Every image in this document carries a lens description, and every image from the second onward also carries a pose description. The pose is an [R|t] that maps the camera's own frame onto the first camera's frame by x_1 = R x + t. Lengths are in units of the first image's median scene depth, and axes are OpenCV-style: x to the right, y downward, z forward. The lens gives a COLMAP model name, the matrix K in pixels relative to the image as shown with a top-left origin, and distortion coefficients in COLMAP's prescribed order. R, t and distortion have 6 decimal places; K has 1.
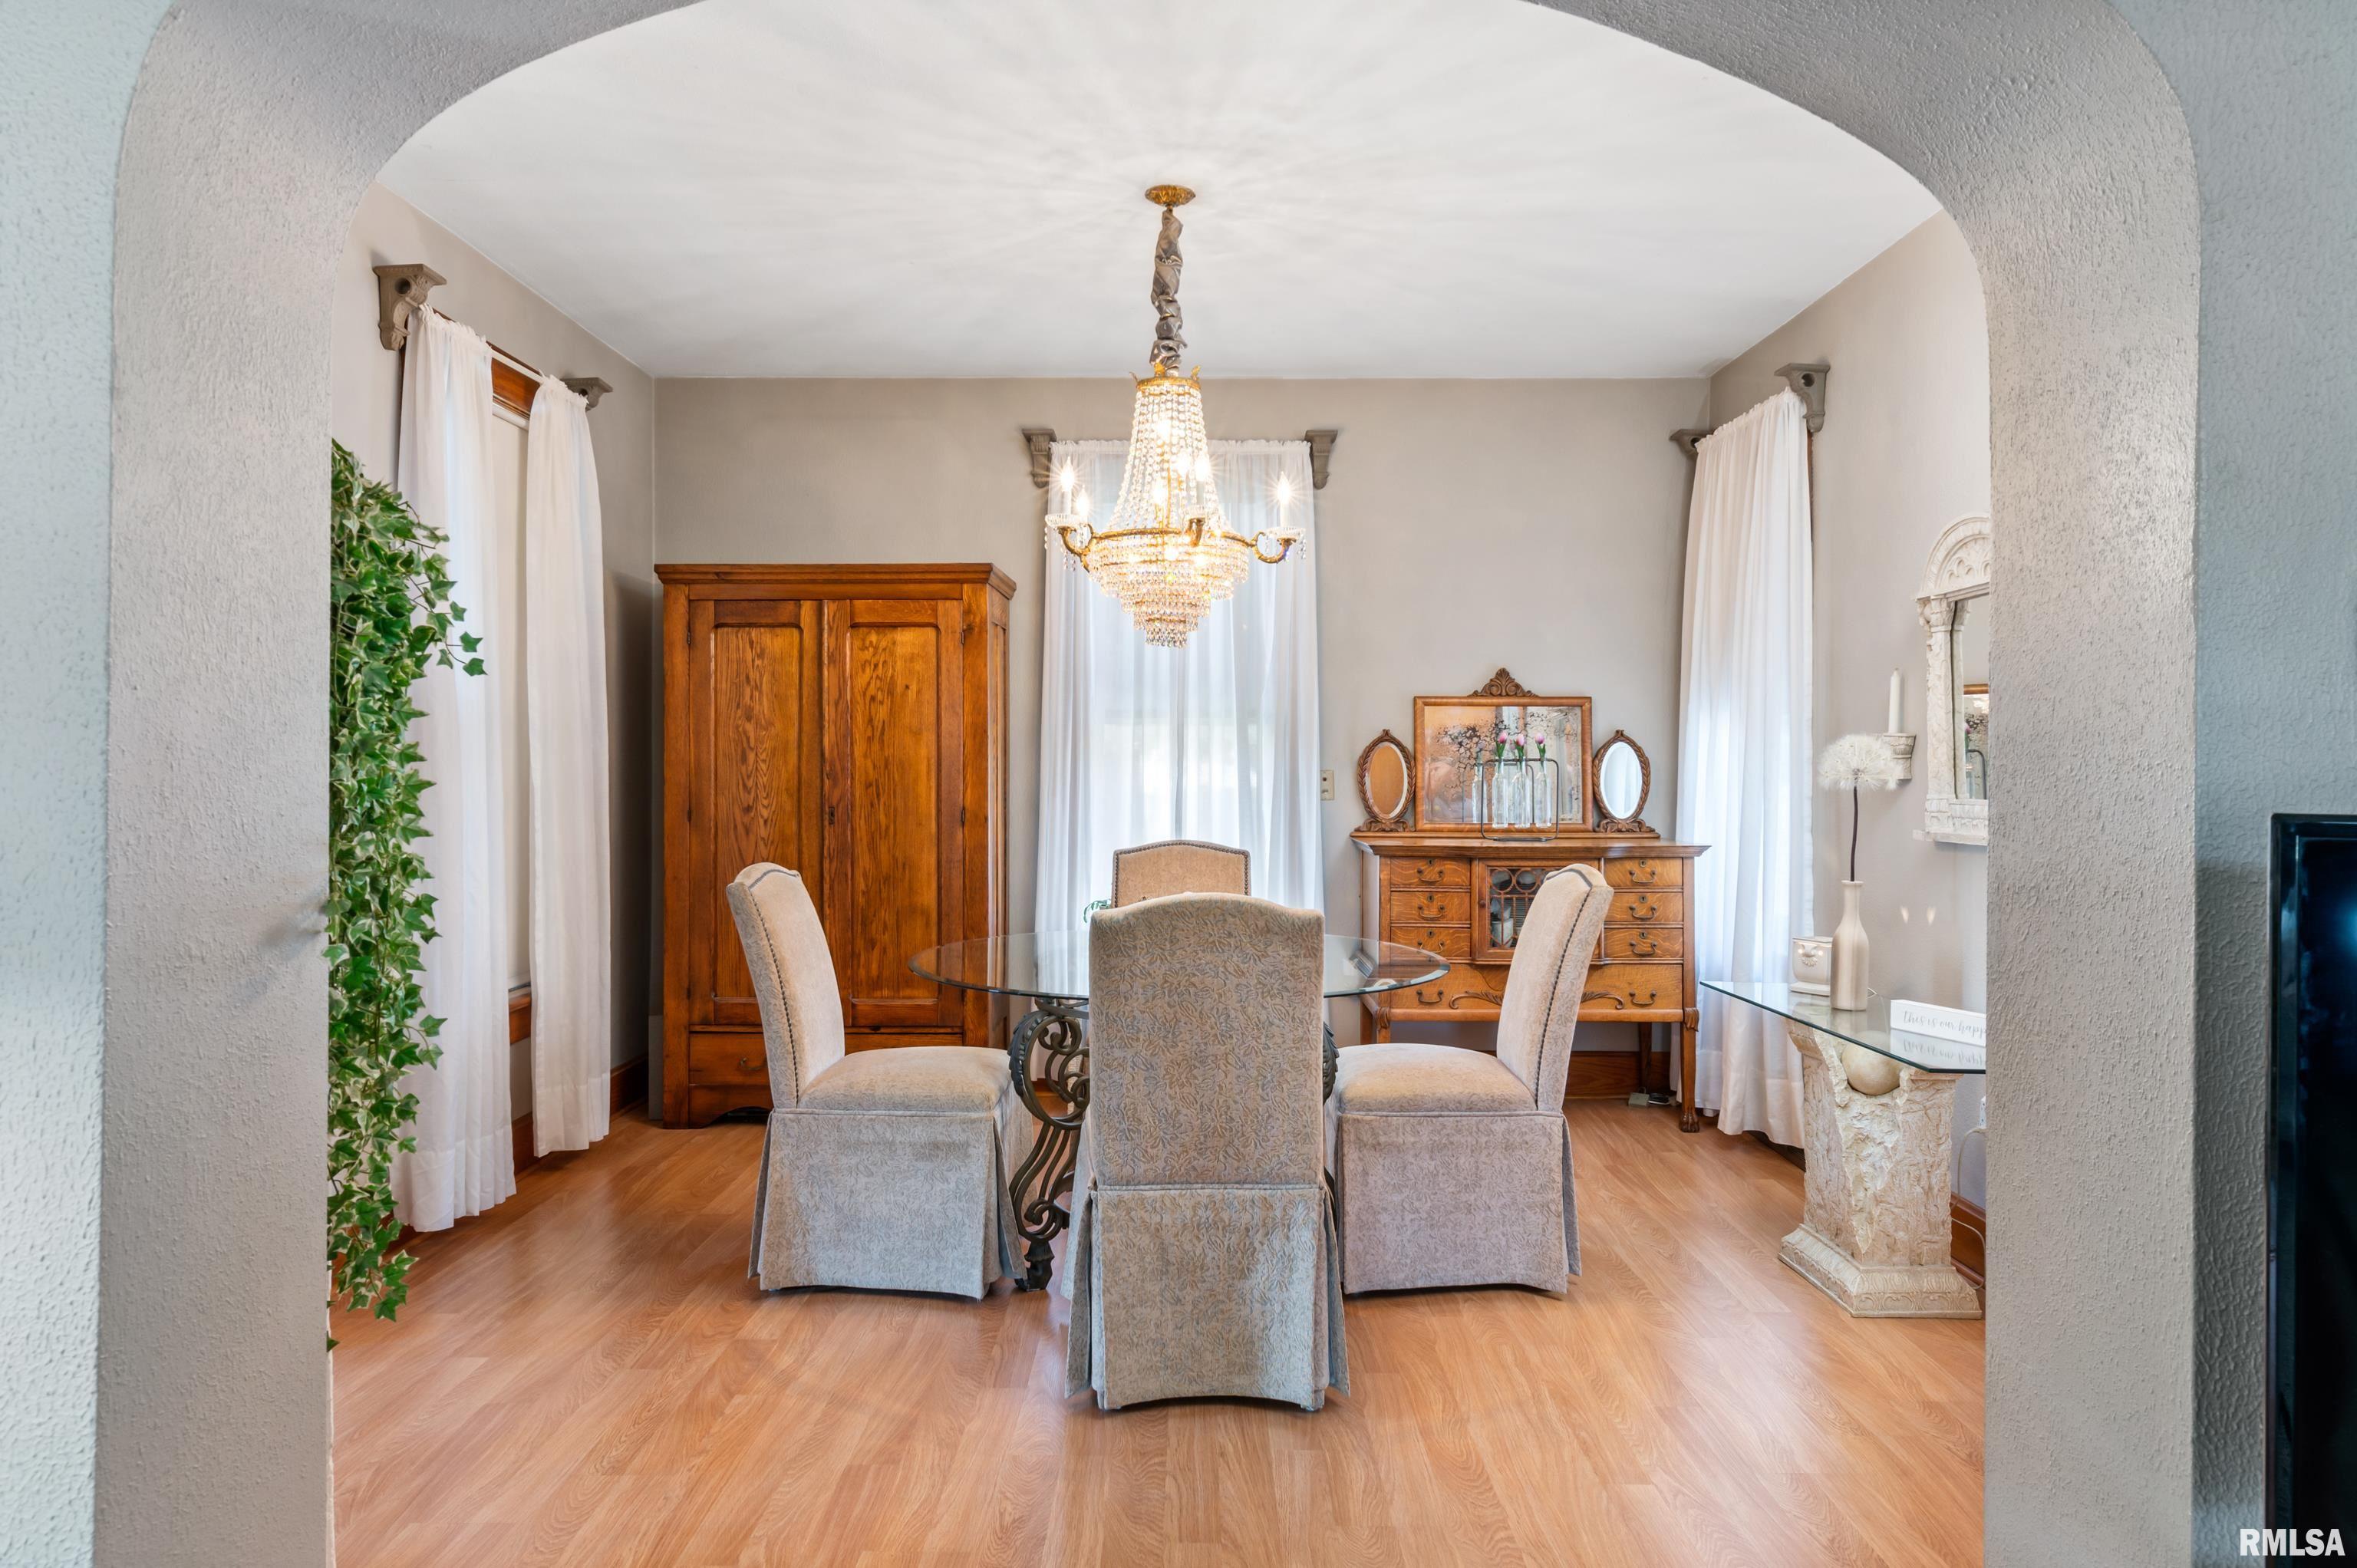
lens RADIAL K [[1448.9, 0, 1185.0], [0, 1448.9, 772.0], [0, 0, 1]] dist [0.027418, -0.002137]
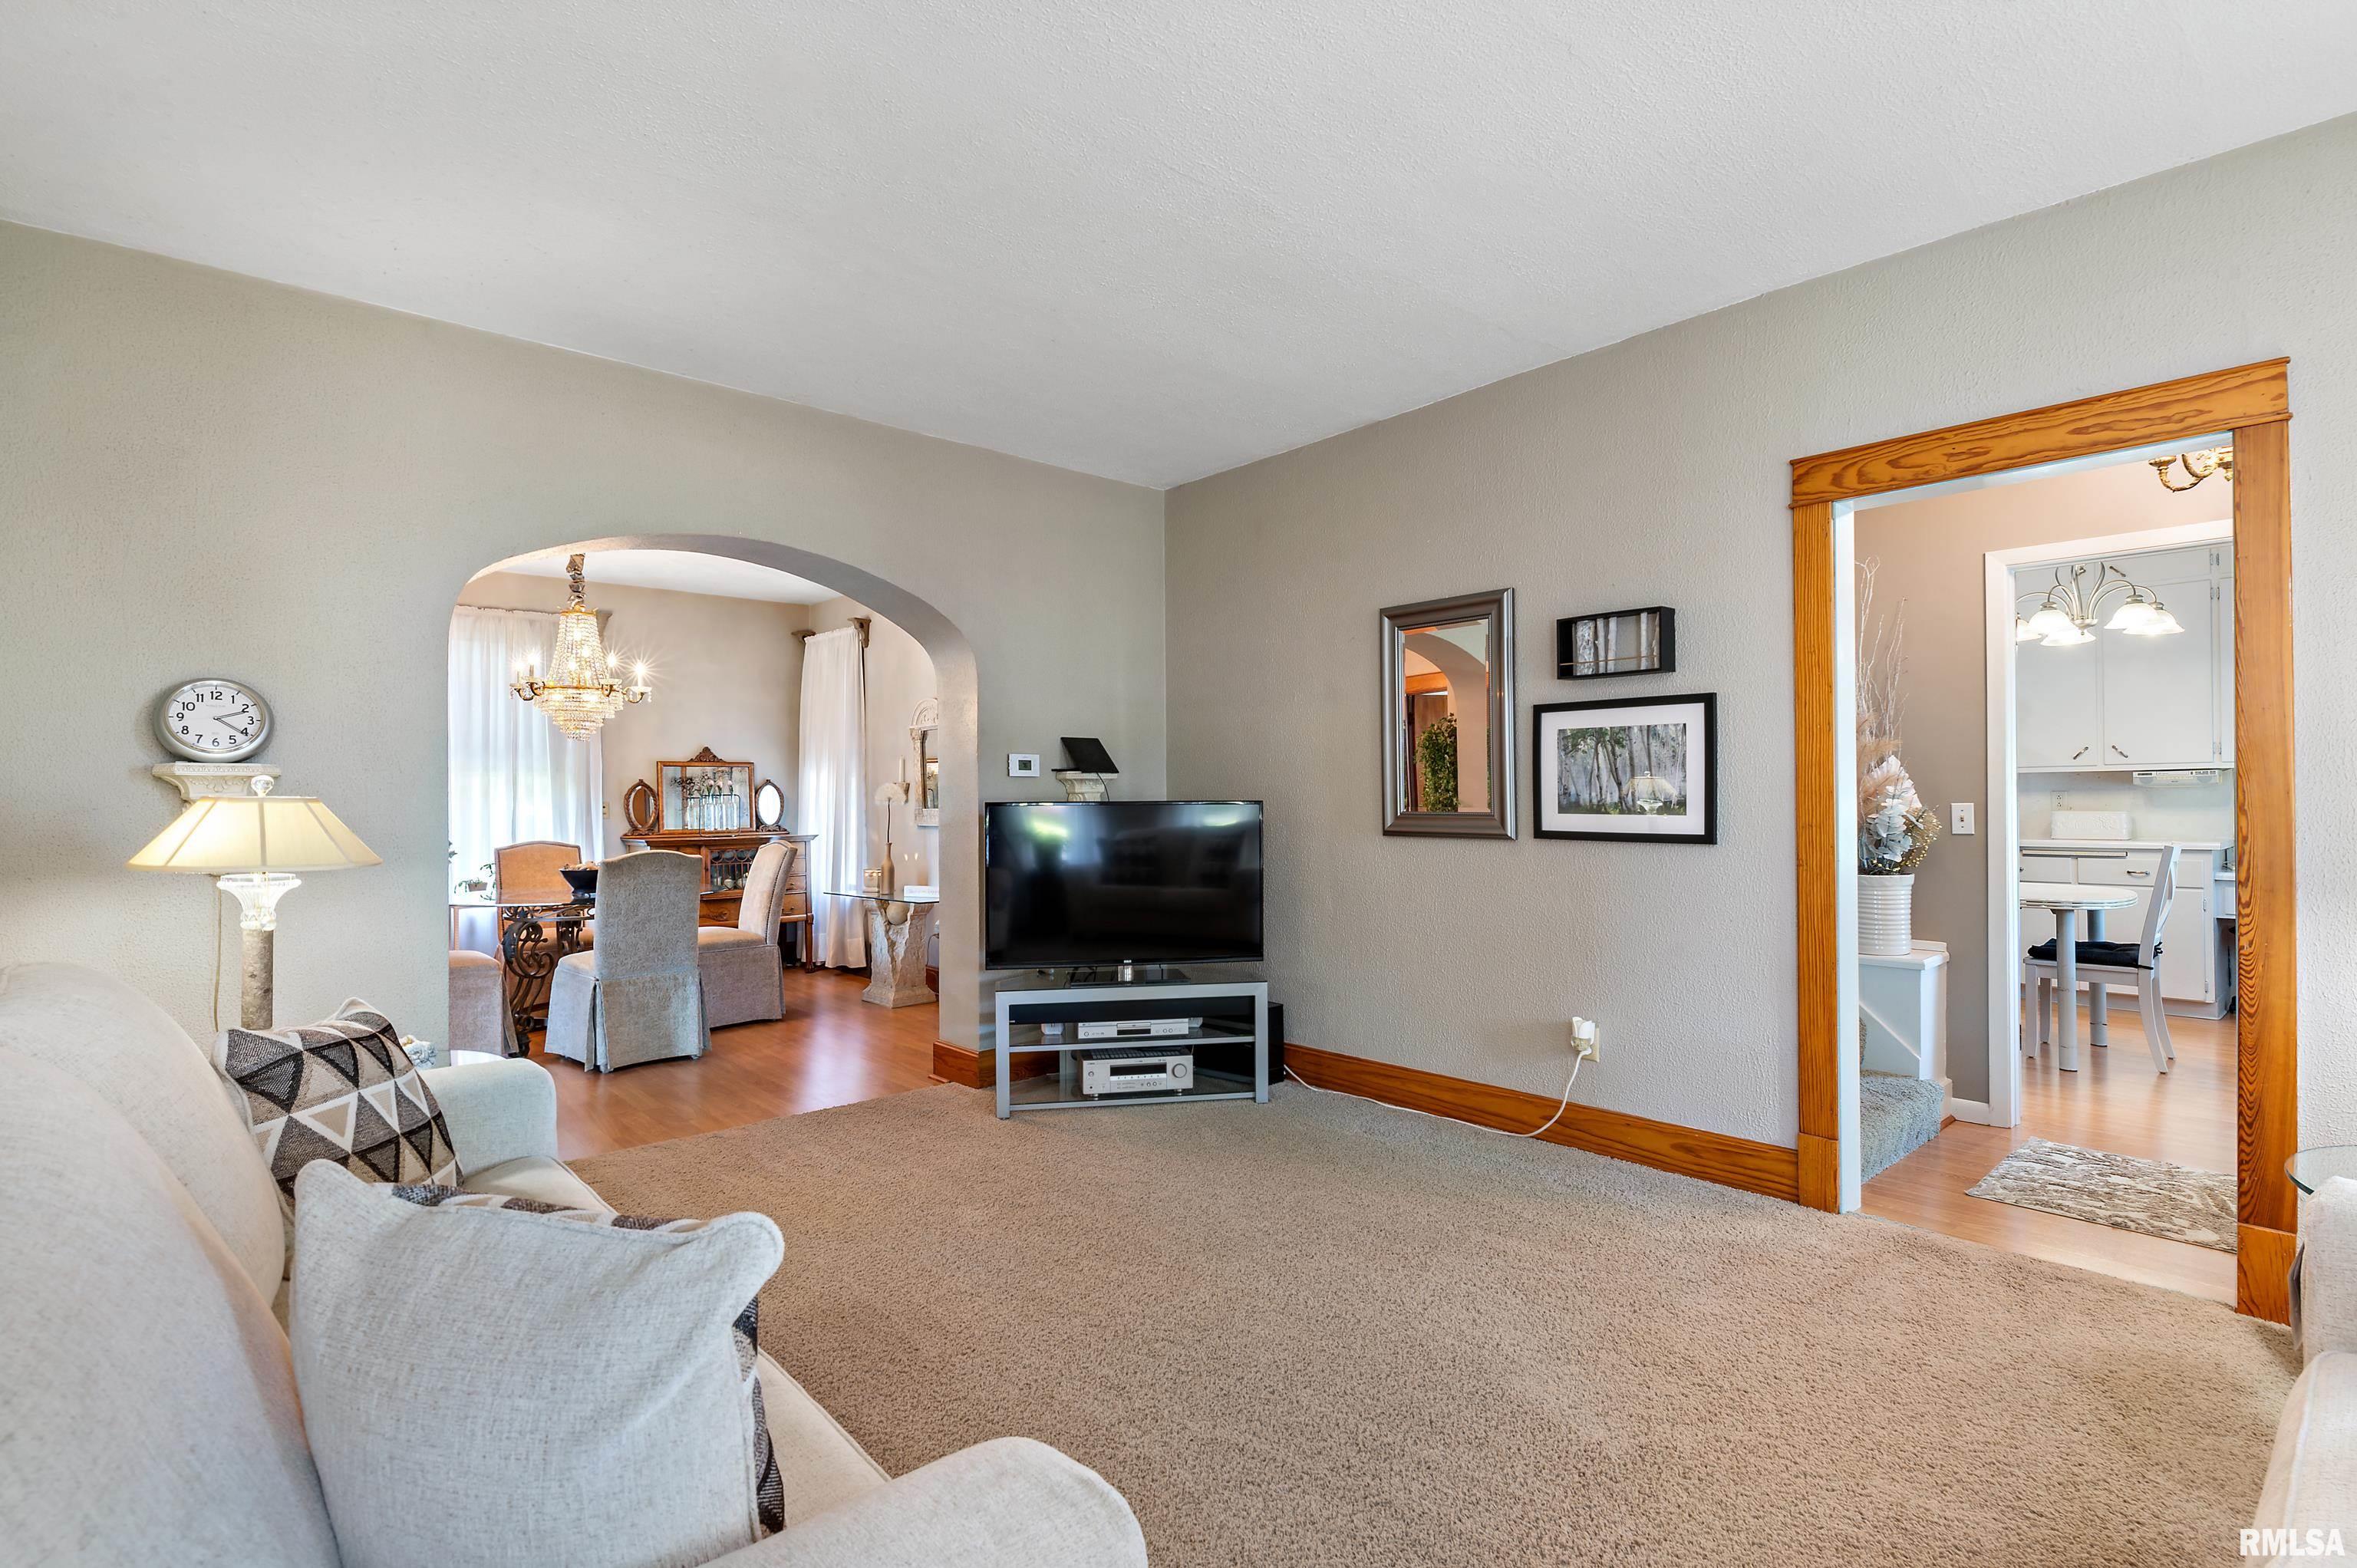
lens RADIAL K [[1117.5, 0, 1196.2], [0, 1117.5, 793.4], [0, 0, 1]] dist [-0.001619, -0.001538]
pose [[0.740871, -0.008654, 0.671591, -0.424767], [0.014723, 0.999886, -0.003358, 0.005489], [-0.671486, 0.012375, 0.740914, -0.751549]]
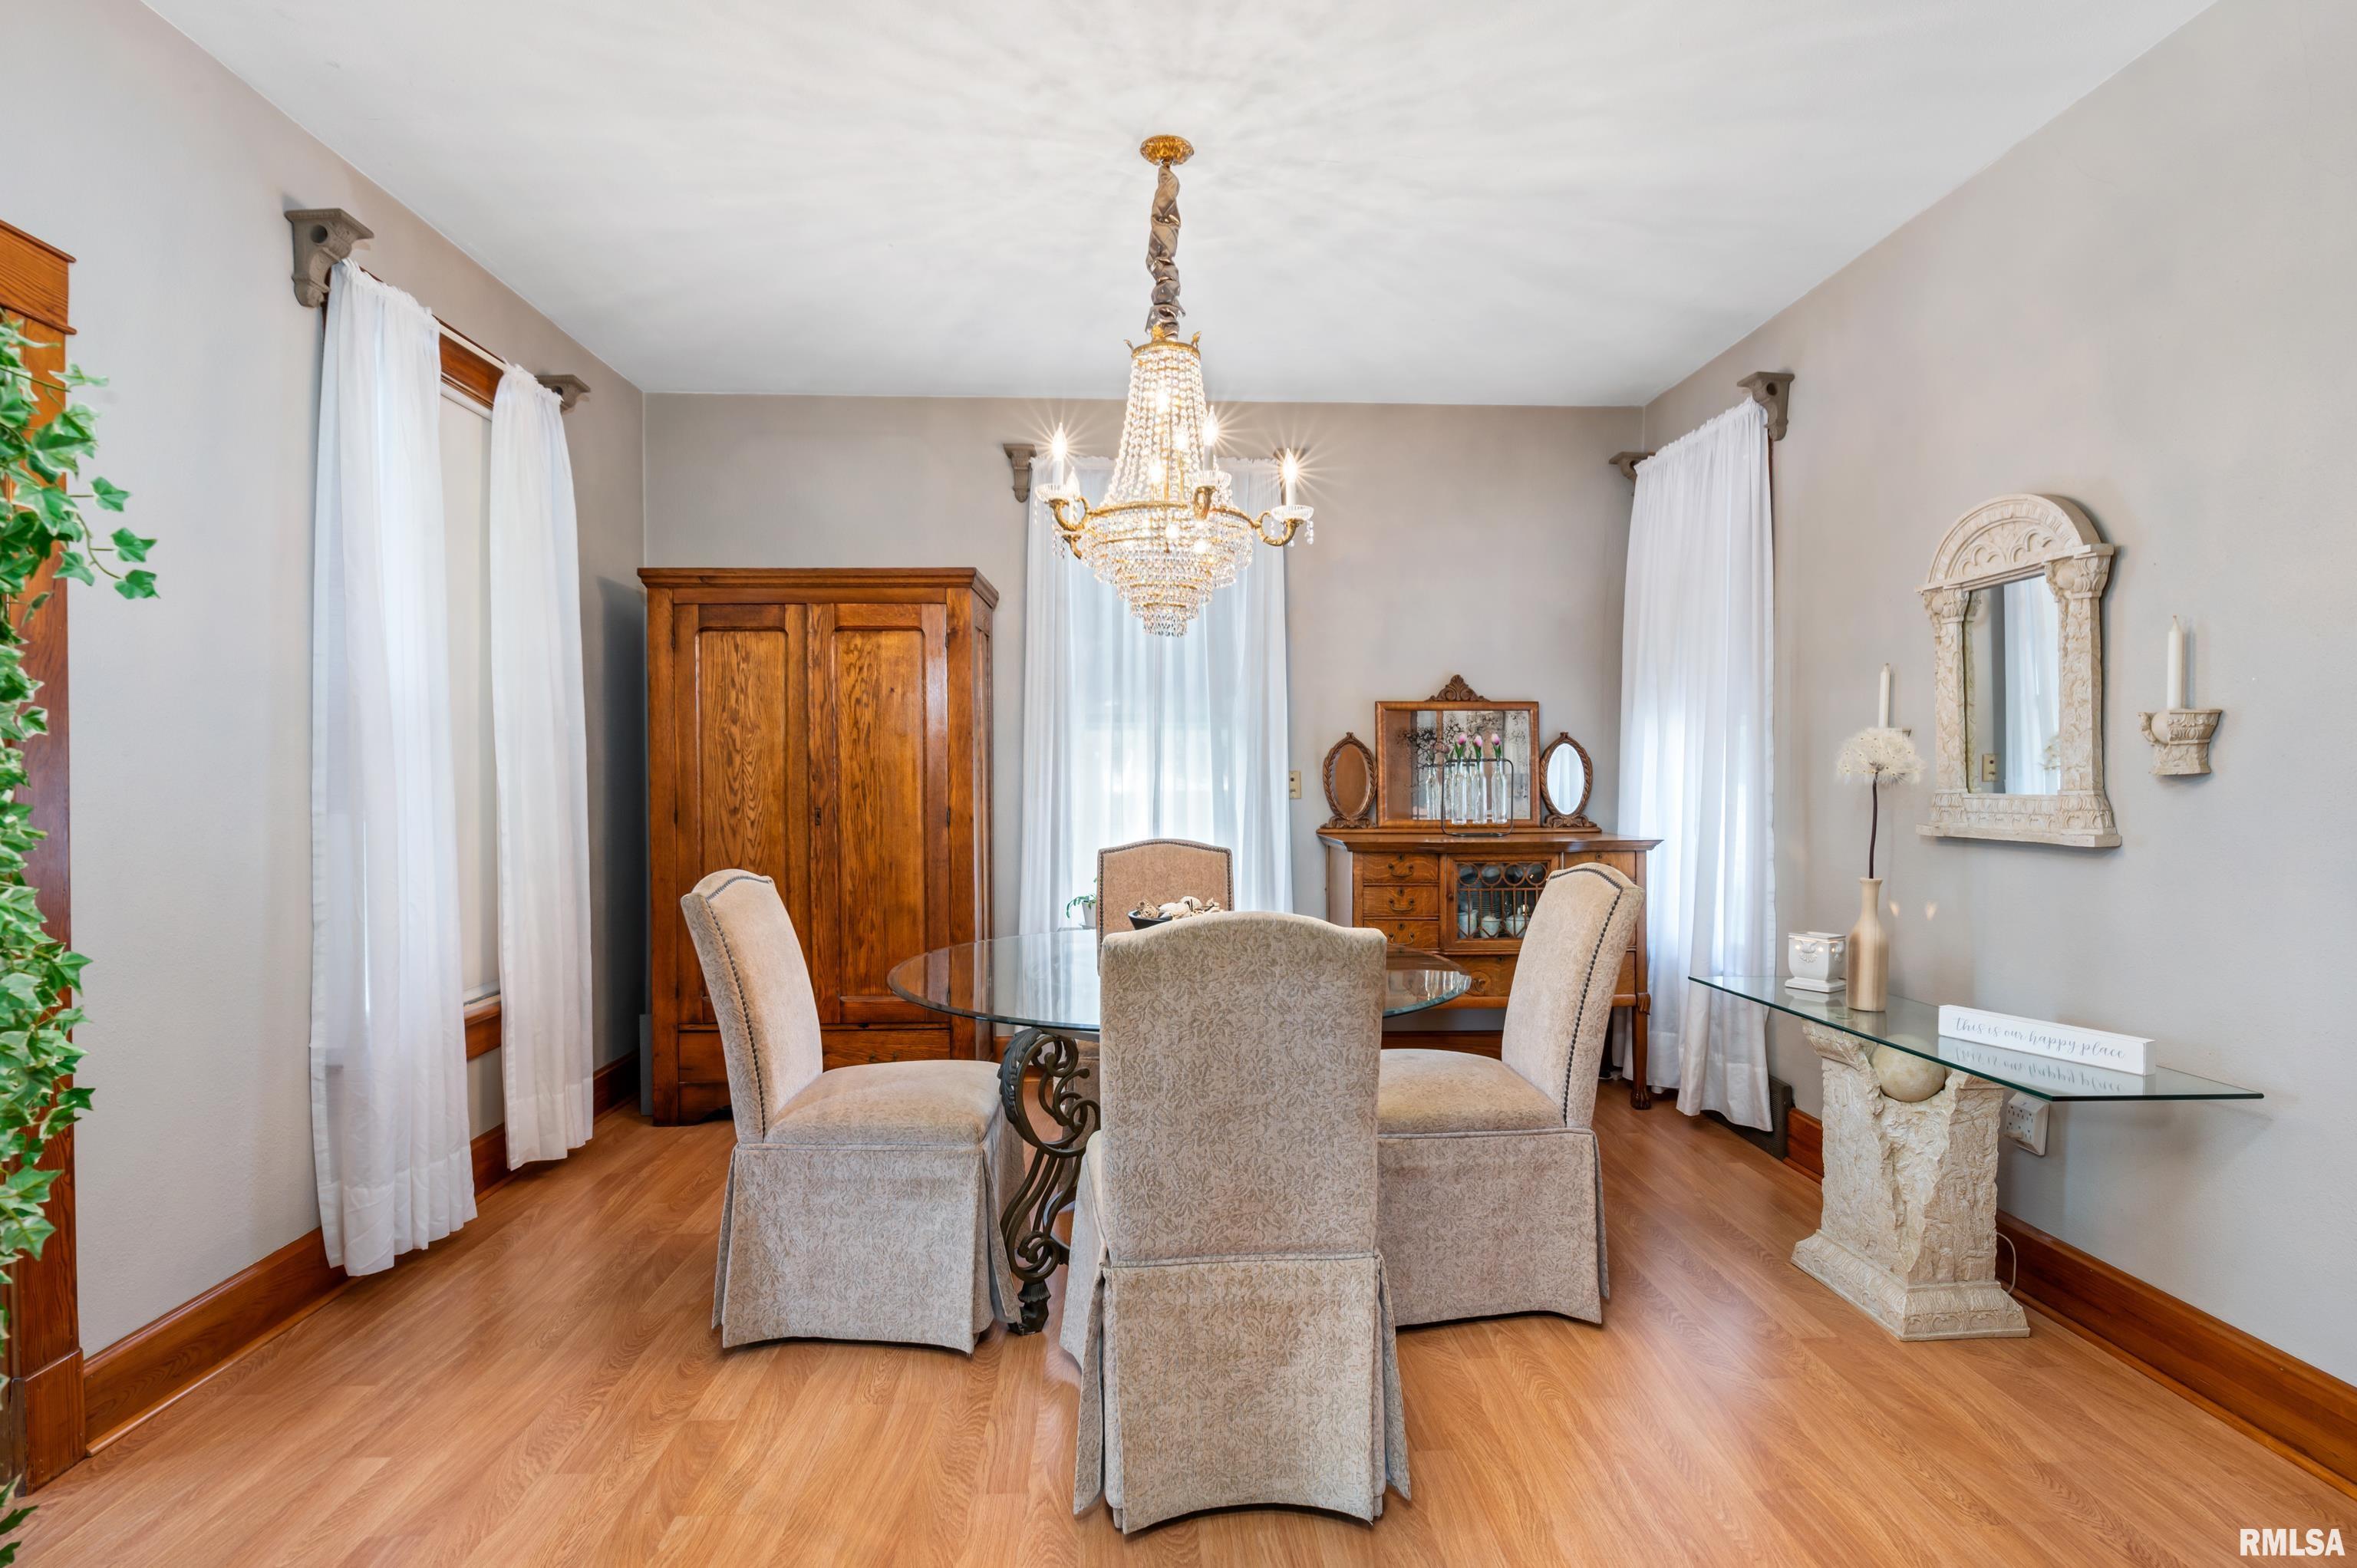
lens RADIAL K [[1117.5, 0, 1183.9], [0, 1117.5, 790.9], [0, 0, 1]] dist [-0.001619, -0.001538]
pose [[0.998580, -0.005302, 0.053003, -0.039278], [0.004734, 0.999930, 0.010834, 0.006289], [-0.053057, -0.010568, 0.998536, 0.277754]]
